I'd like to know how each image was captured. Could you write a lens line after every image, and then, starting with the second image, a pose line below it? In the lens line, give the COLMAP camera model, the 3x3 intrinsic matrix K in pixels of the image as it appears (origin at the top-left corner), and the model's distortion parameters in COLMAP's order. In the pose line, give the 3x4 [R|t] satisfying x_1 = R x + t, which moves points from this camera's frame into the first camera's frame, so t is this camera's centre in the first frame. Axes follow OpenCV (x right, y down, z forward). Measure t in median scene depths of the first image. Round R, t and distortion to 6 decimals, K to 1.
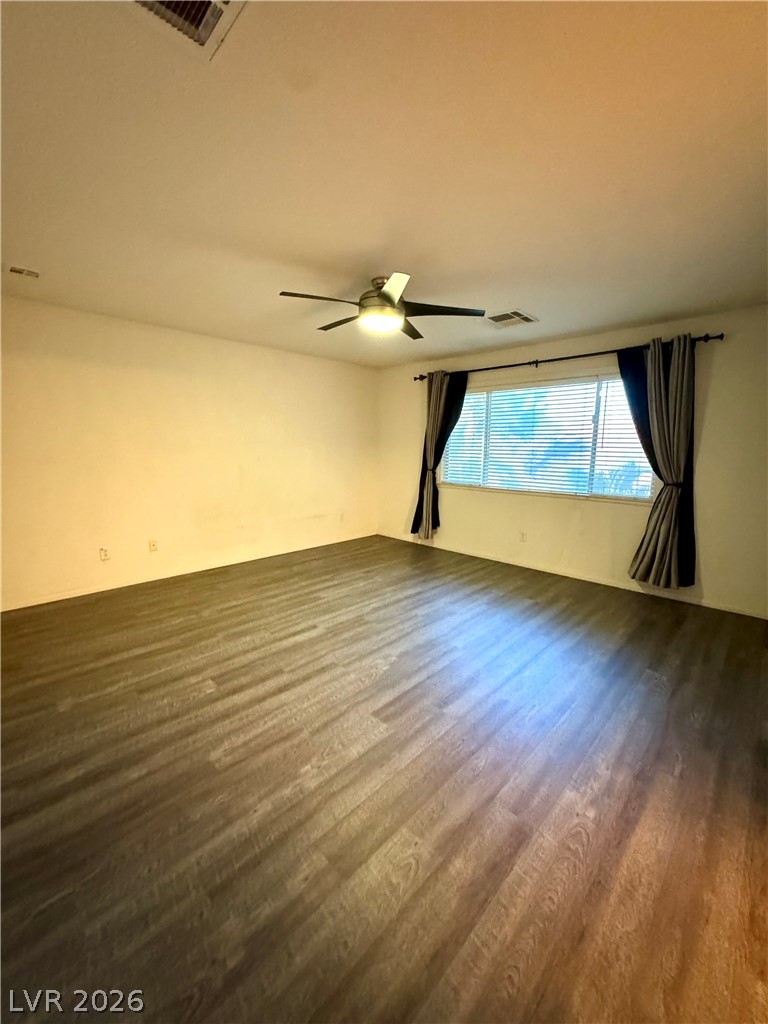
lens RADIAL K [[406.9, 0, 387.7], [0, 406.9, 513.0], [0, 0, 1]] dist [-0.002100, 0.001008]
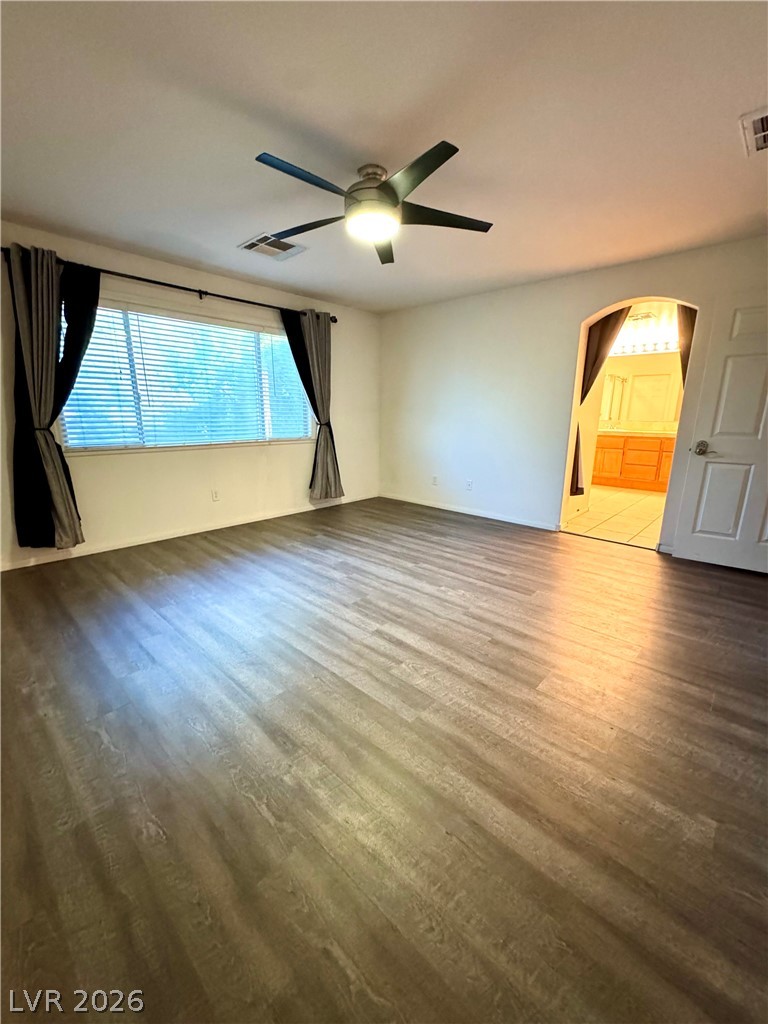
lens RADIAL K [[406.9, 0, 386.6], [0, 406.9, 511.9], [0, 0, 1]] dist [-0.002100, 0.001008]
pose [[-0.005747, -0.247612, 0.968842, -0.833387], [0.151112, 0.957517, 0.245614, -0.107296], [-0.988500, 0.147815, 0.031914, 0.915582]]
